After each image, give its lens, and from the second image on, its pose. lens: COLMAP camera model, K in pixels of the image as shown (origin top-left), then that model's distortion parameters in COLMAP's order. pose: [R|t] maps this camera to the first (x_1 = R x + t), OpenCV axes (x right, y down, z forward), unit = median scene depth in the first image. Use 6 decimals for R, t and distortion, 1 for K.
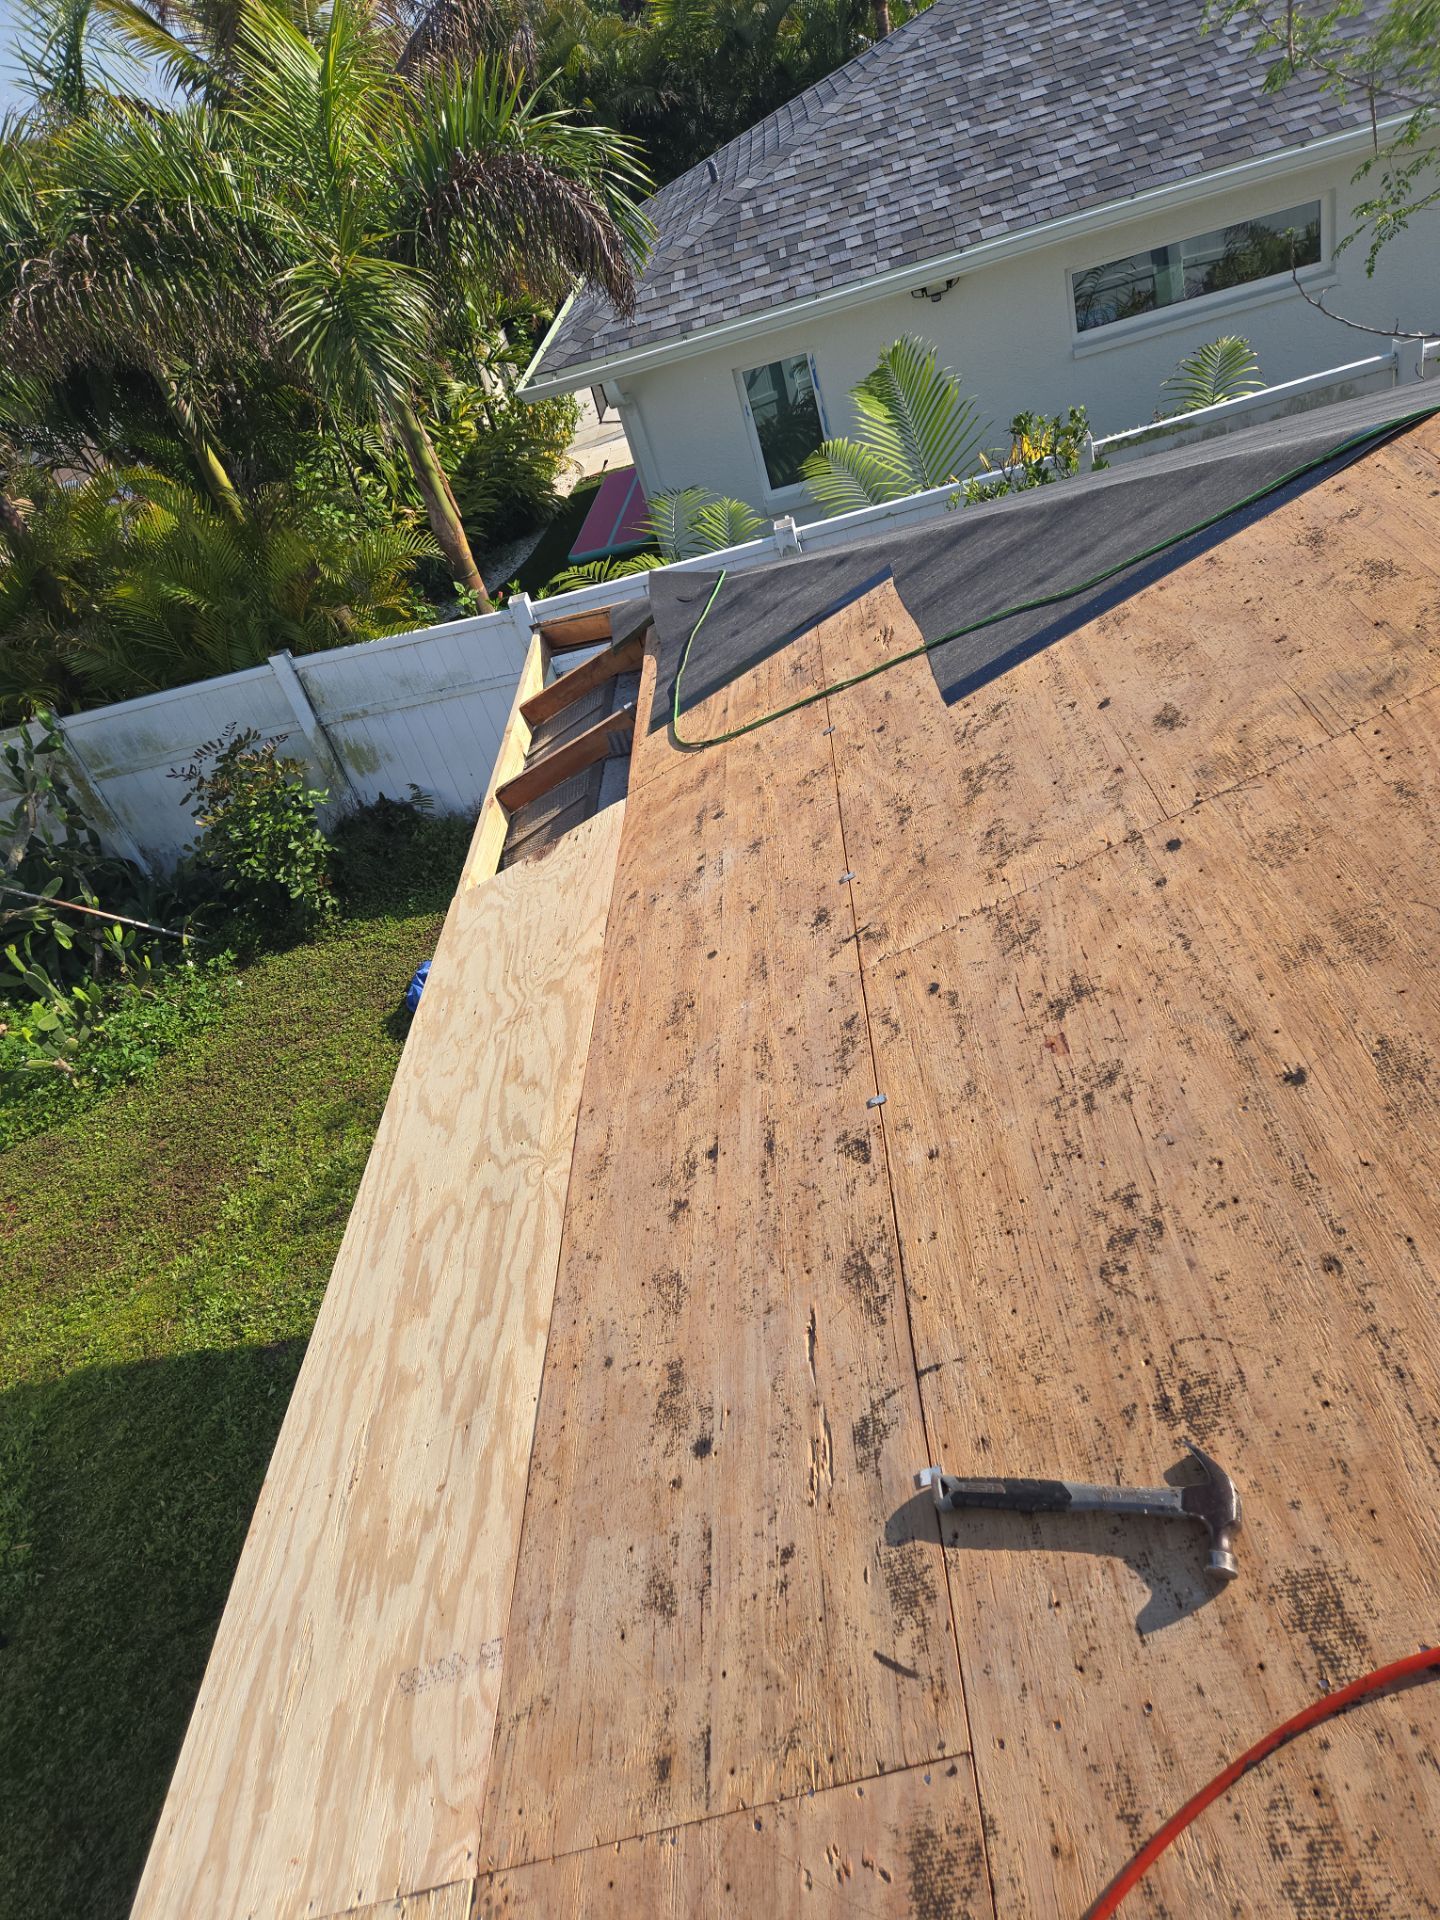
lens RADIAL K [[1284.2, 0, 712.1], [0, 1284.2, 956.9], [0, 0, 1]] dist [0.088510, -0.077022]
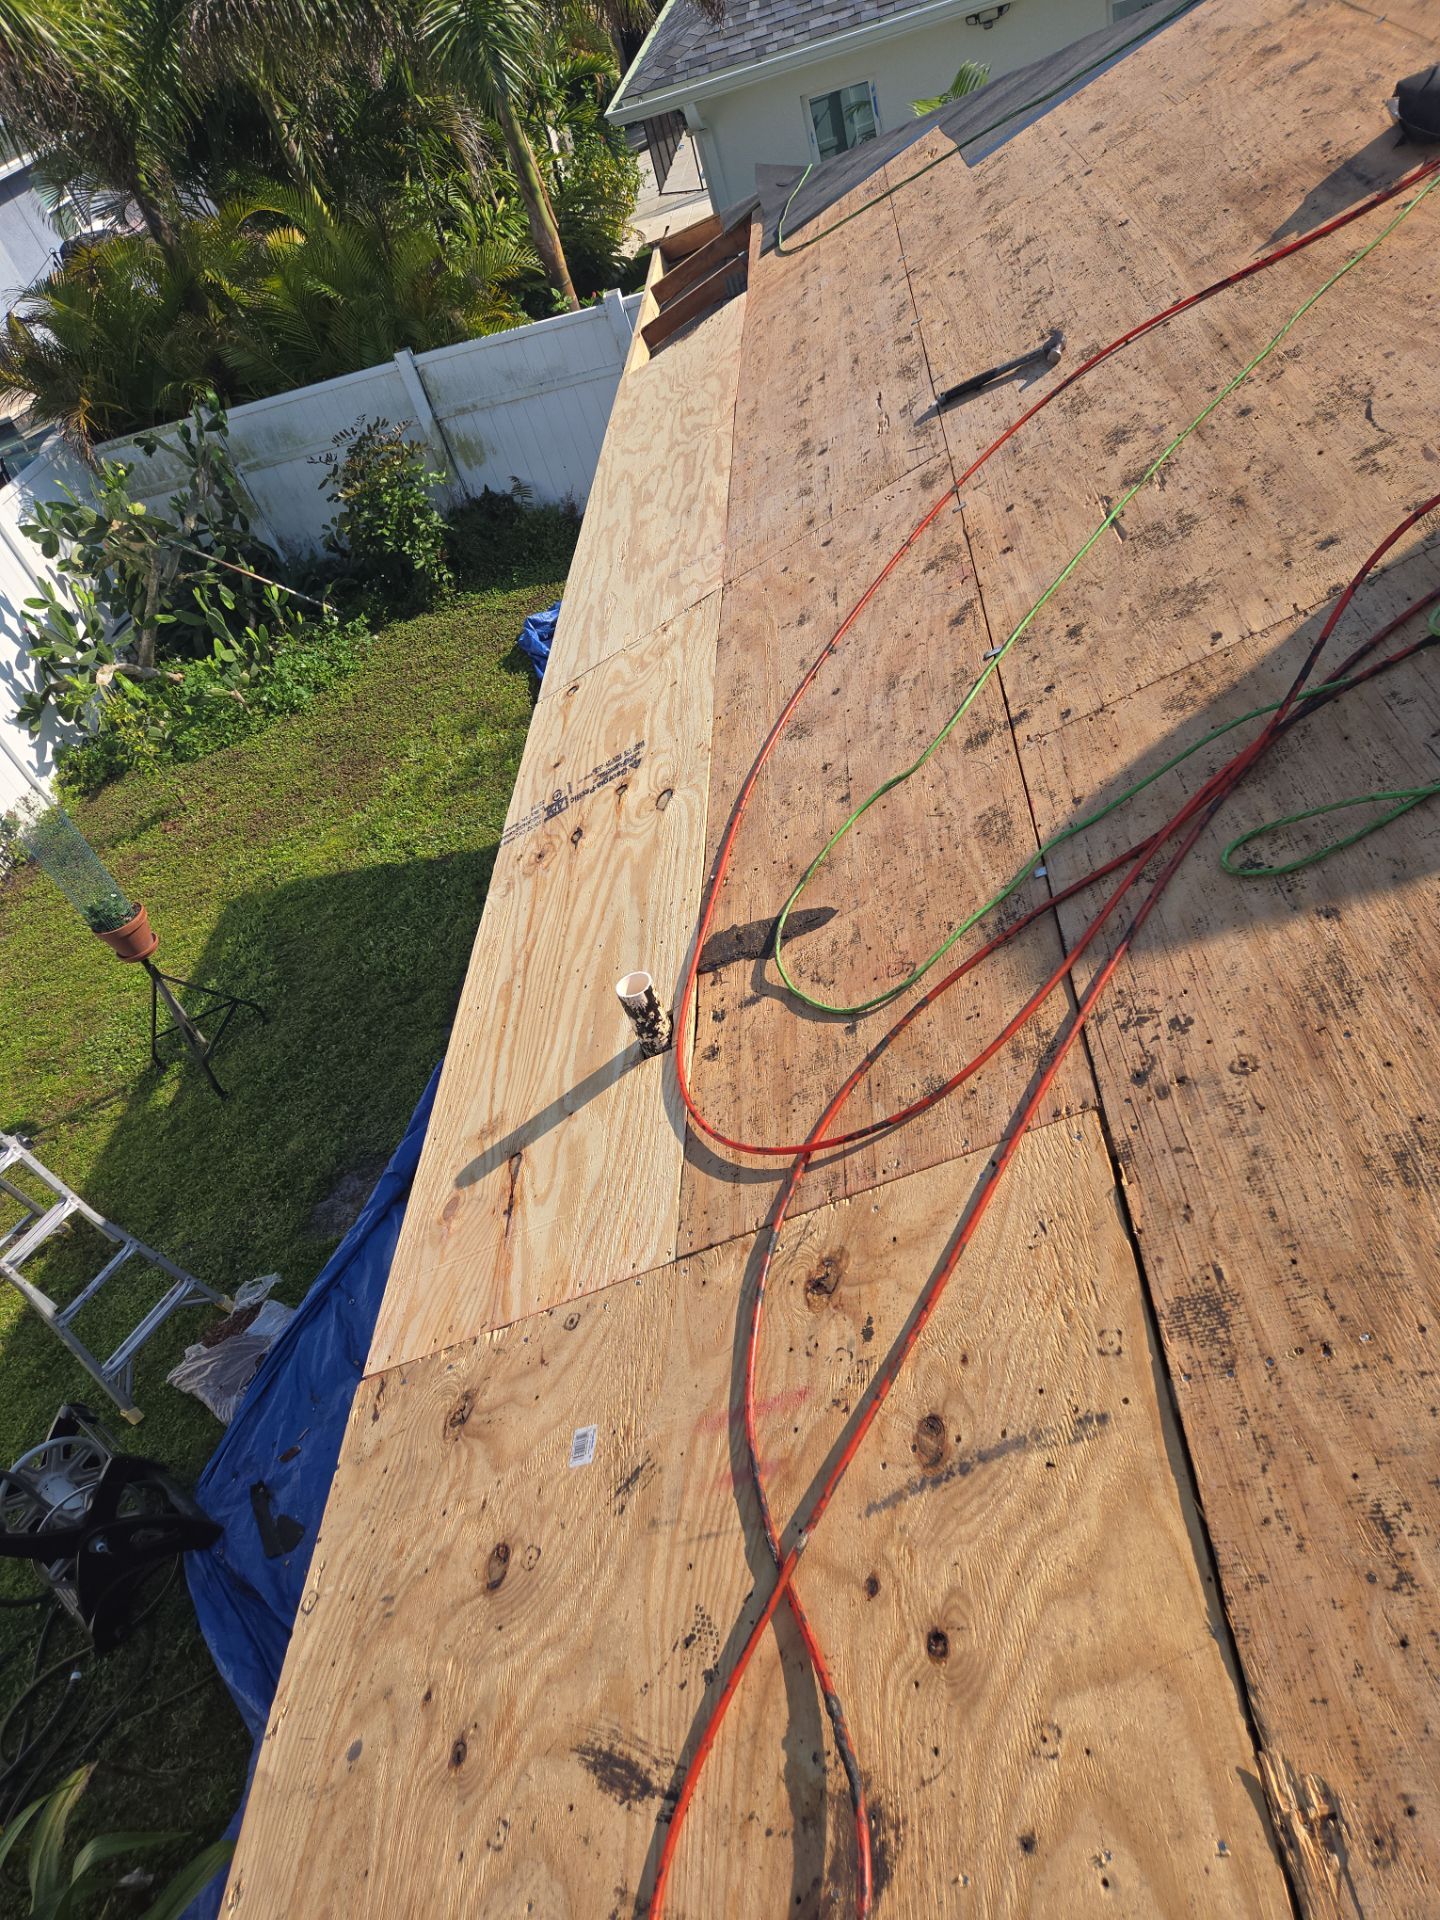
lens RADIAL K [[1284.7, 0, 707.9], [0, 1284.7, 957.9], [0, 0, 1]] dist [0.066096, -0.062261]
pose [[0.999459, 0.019829, -0.026254, -0.021439], [-0.016859, 0.993914, 0.108864, 0.172707], [0.028253, -0.108362, 0.993710, -0.198328]]
